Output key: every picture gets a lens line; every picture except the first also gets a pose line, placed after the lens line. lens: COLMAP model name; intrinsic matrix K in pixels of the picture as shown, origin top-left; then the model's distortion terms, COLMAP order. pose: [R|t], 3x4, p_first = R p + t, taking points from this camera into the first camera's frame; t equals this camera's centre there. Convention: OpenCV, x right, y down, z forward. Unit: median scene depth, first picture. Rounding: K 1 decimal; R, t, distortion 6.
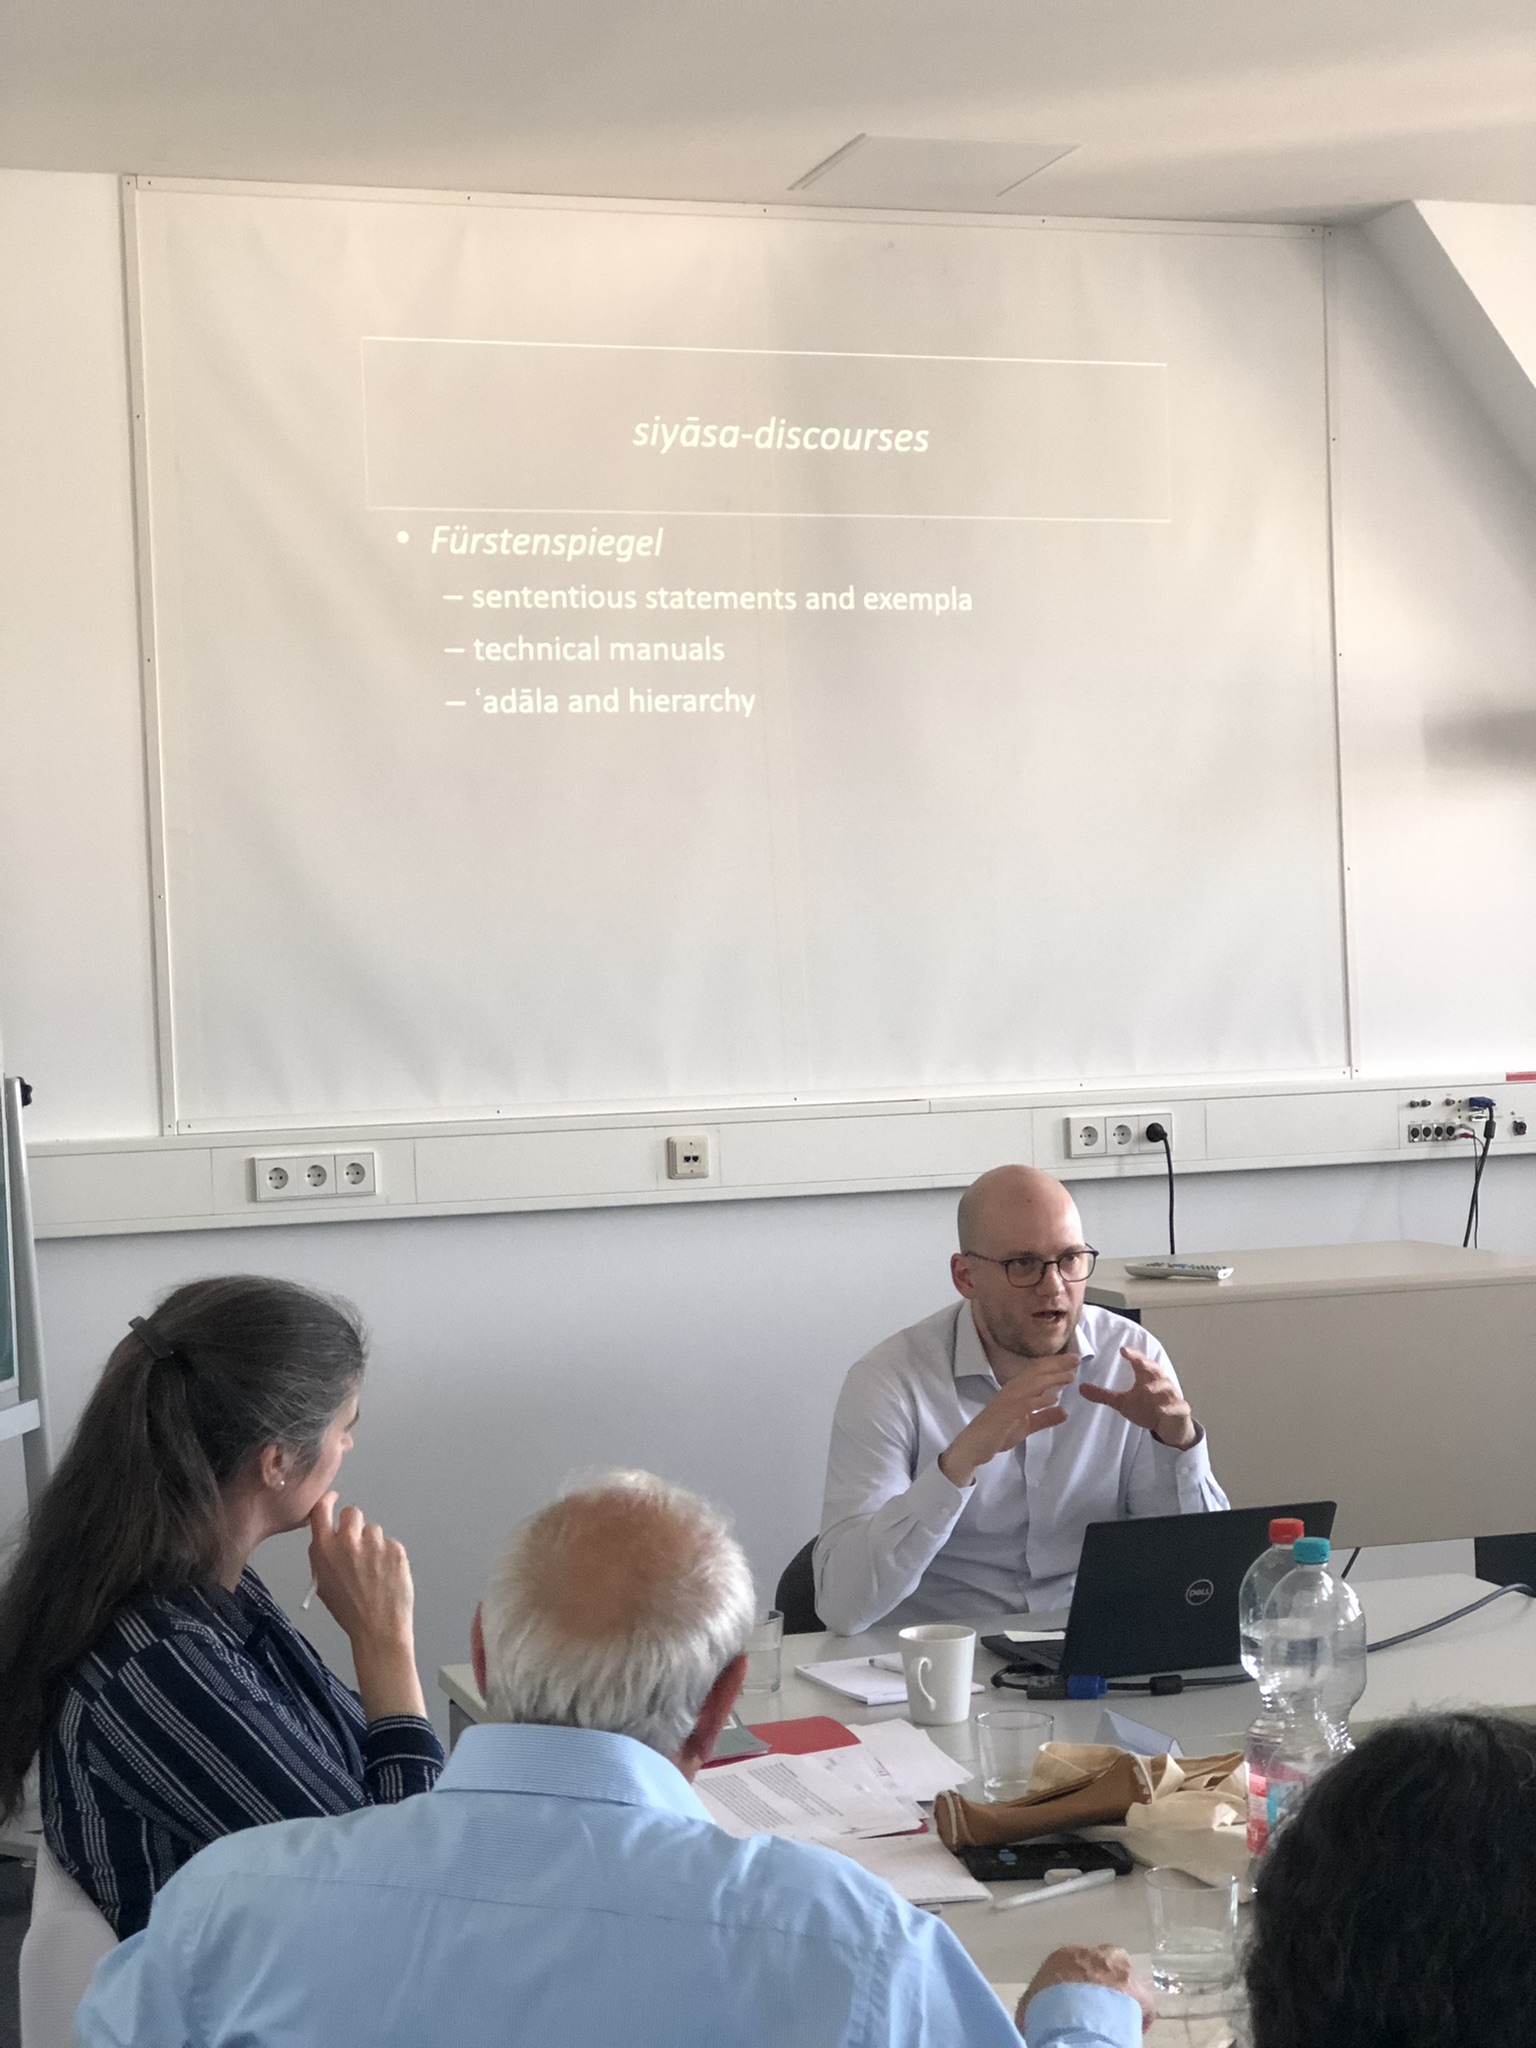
lens RADIAL K [[3328.0, 0, 783.6], [0, 3328.0, 1022.0], [0, 0, 1]] dist [0.036643, 0.000000]
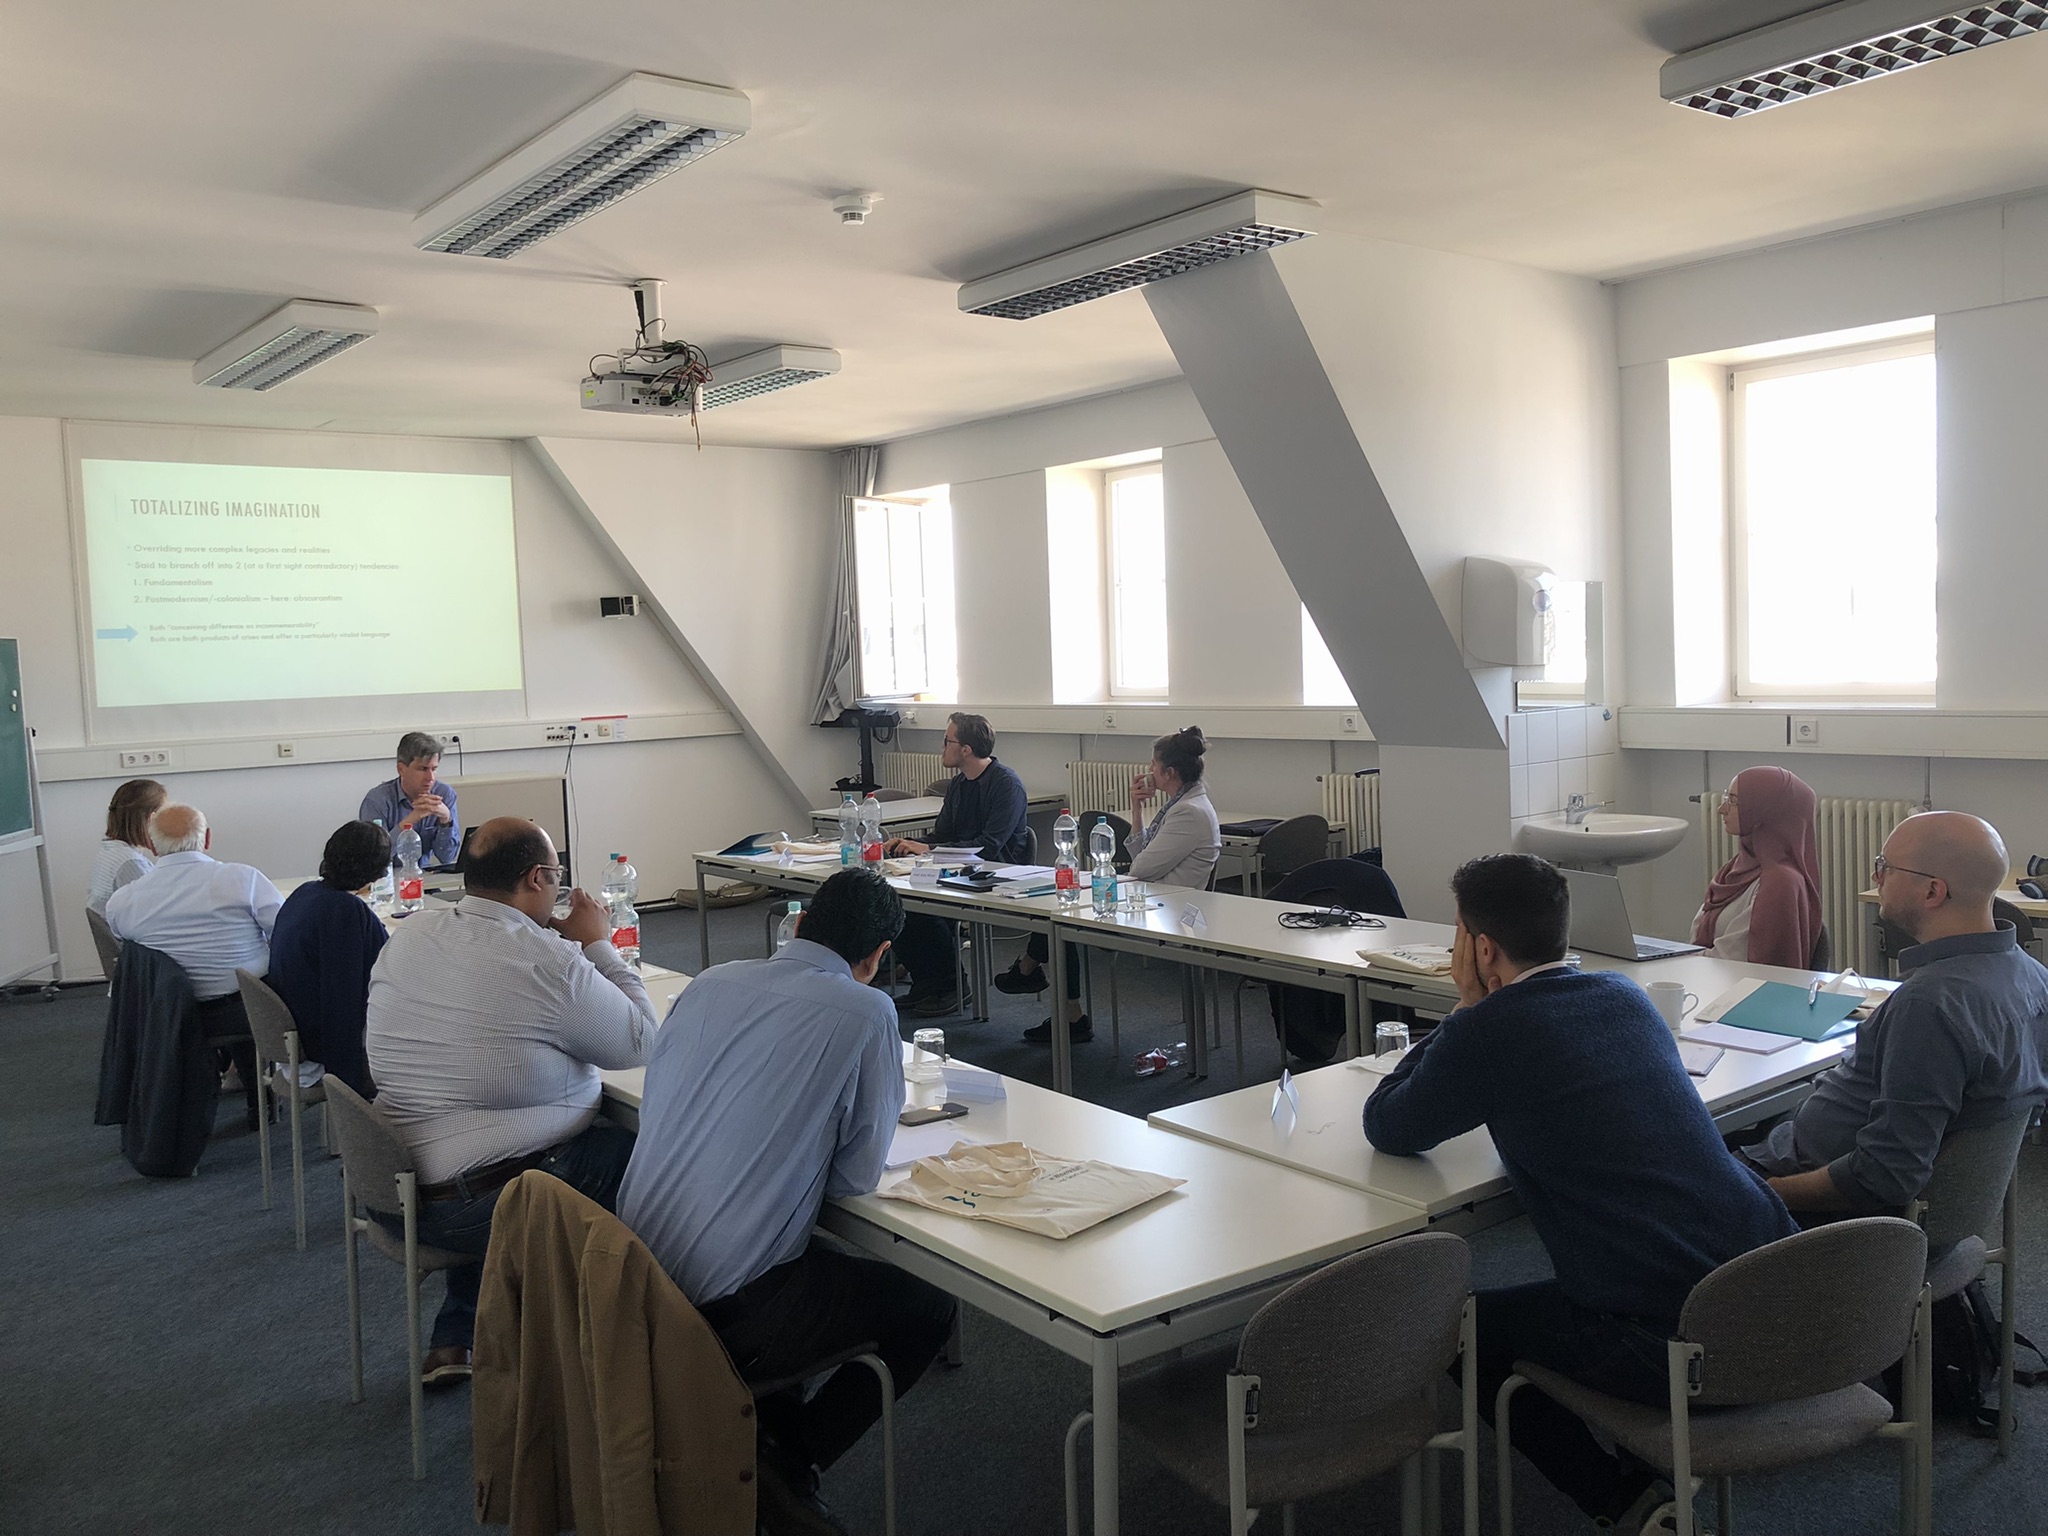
lens RADIAL K [[1667.9, 0, 1050.5], [0, 1667.9, 749.4], [0, 0, 1]] dist [0.019877, -0.025060]
pose [[0.939963, -0.018873, 0.340754, 0.102002], [0.004122, 0.999025, 0.043963, -0.022661], [-0.341252, -0.039919, 0.939124, -0.630212]]
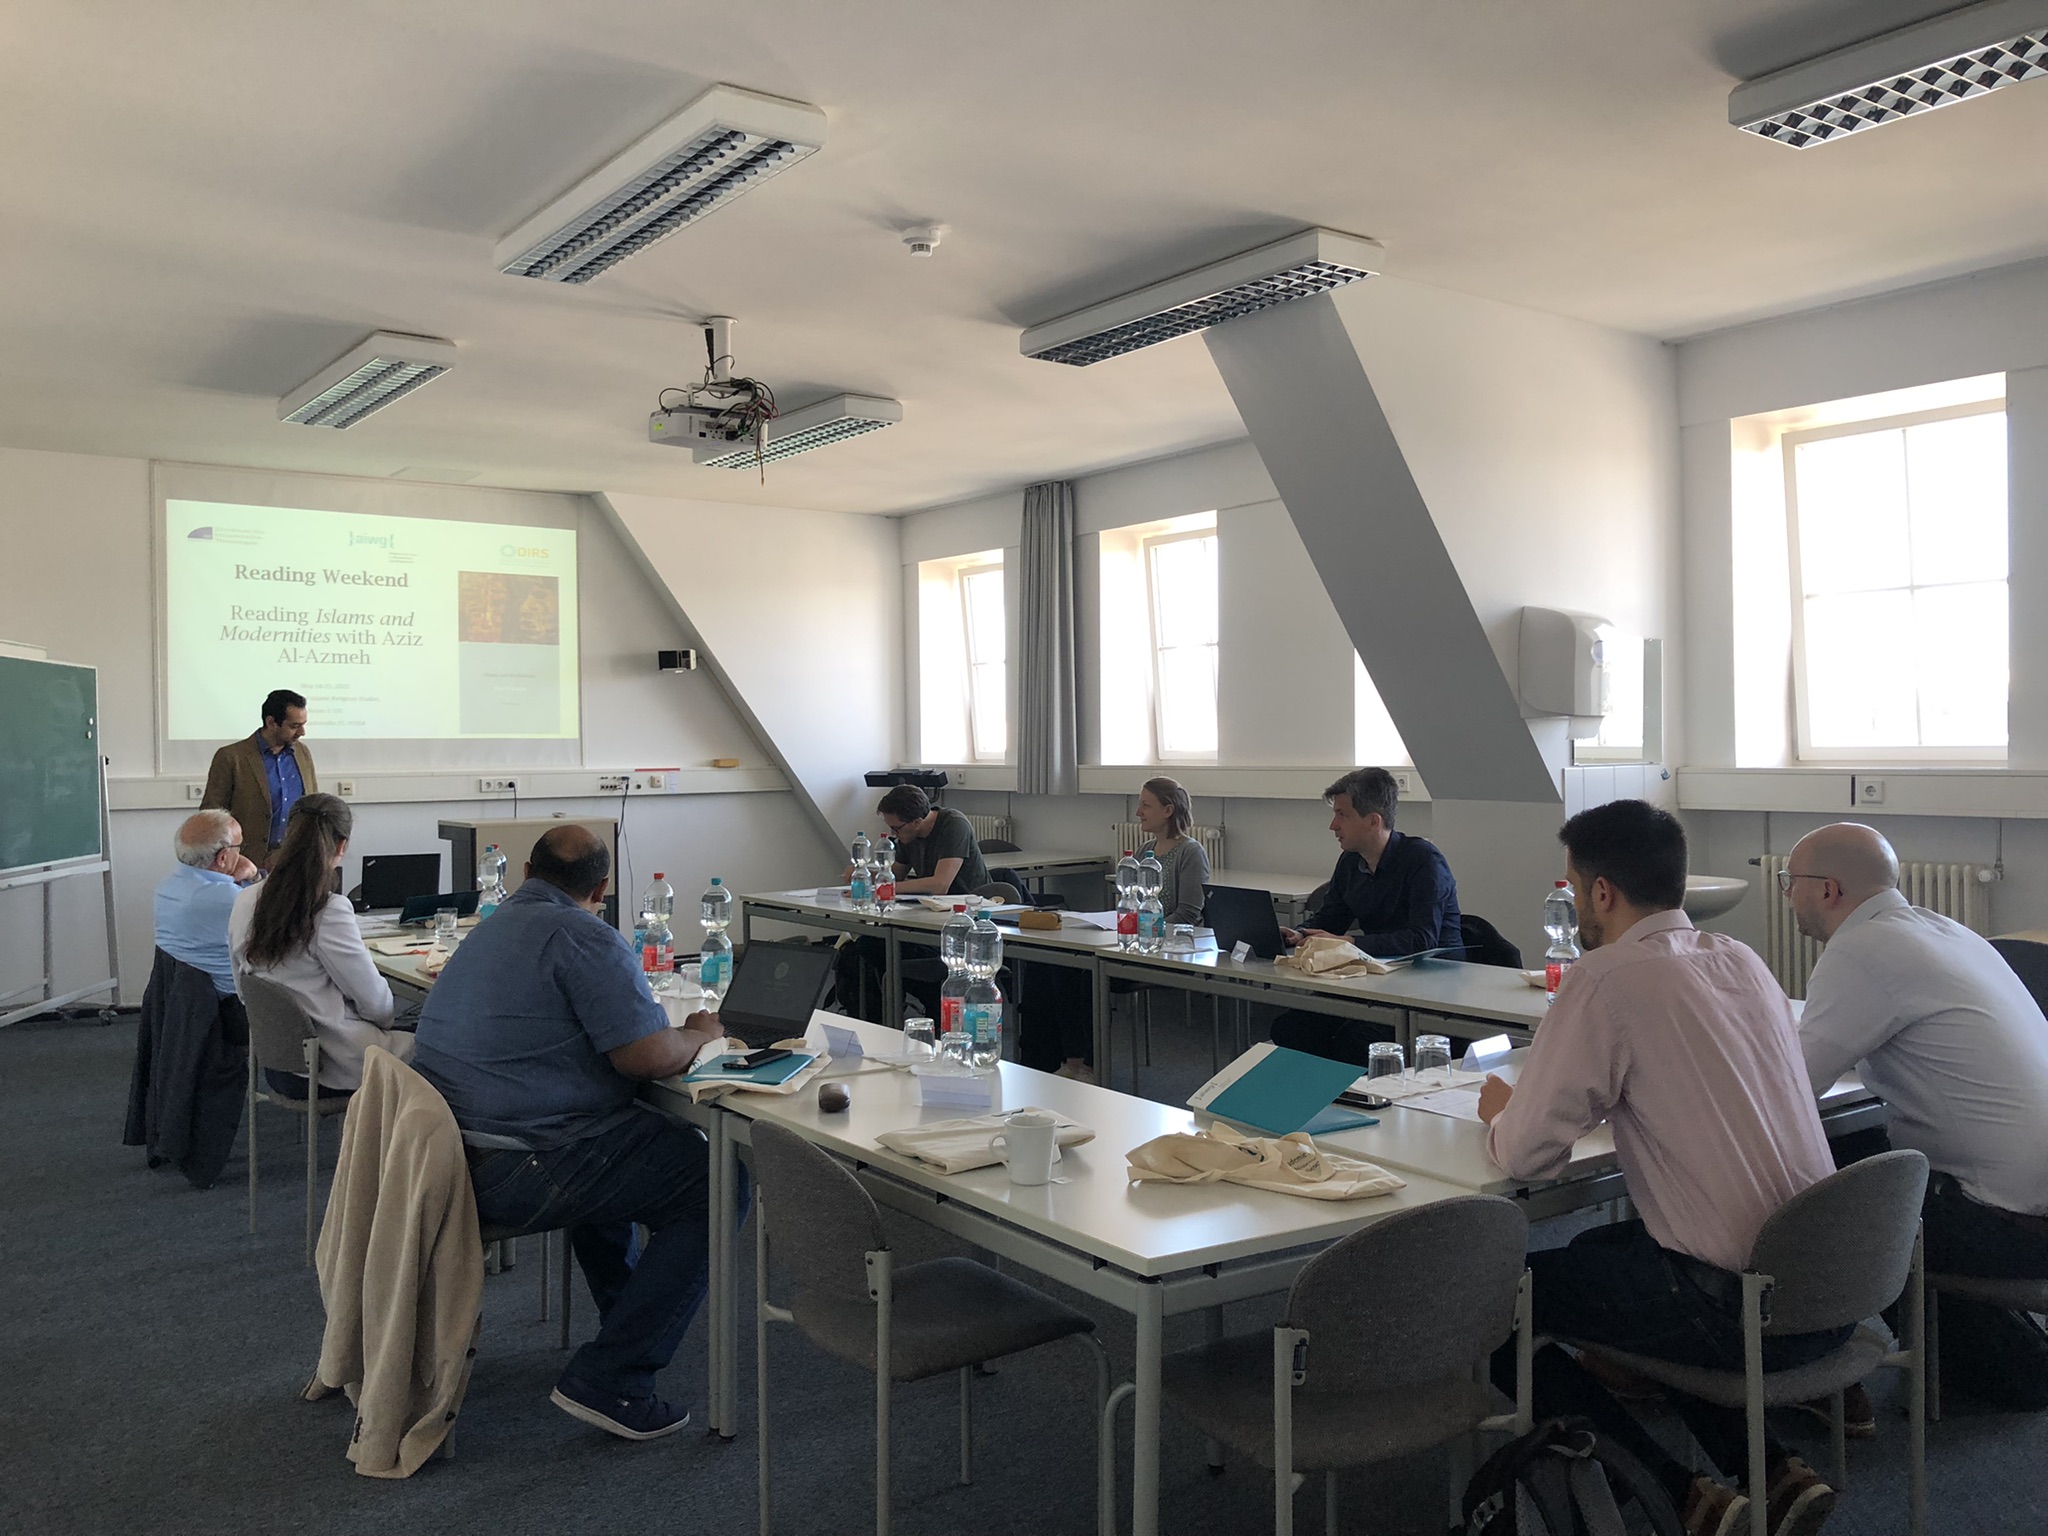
lens RADIAL K [[1667.9, 0, 1025.7], [0, 1667.9, 768.4], [0, 0, 1]] dist [0.019877, -0.025060]
pose [[0.953124, 0.022677, 0.301730, 0.098809], [-0.022736, 0.999736, -0.003314, 0.012297], [-0.301725, -0.003701, 0.953388, -0.630217]]
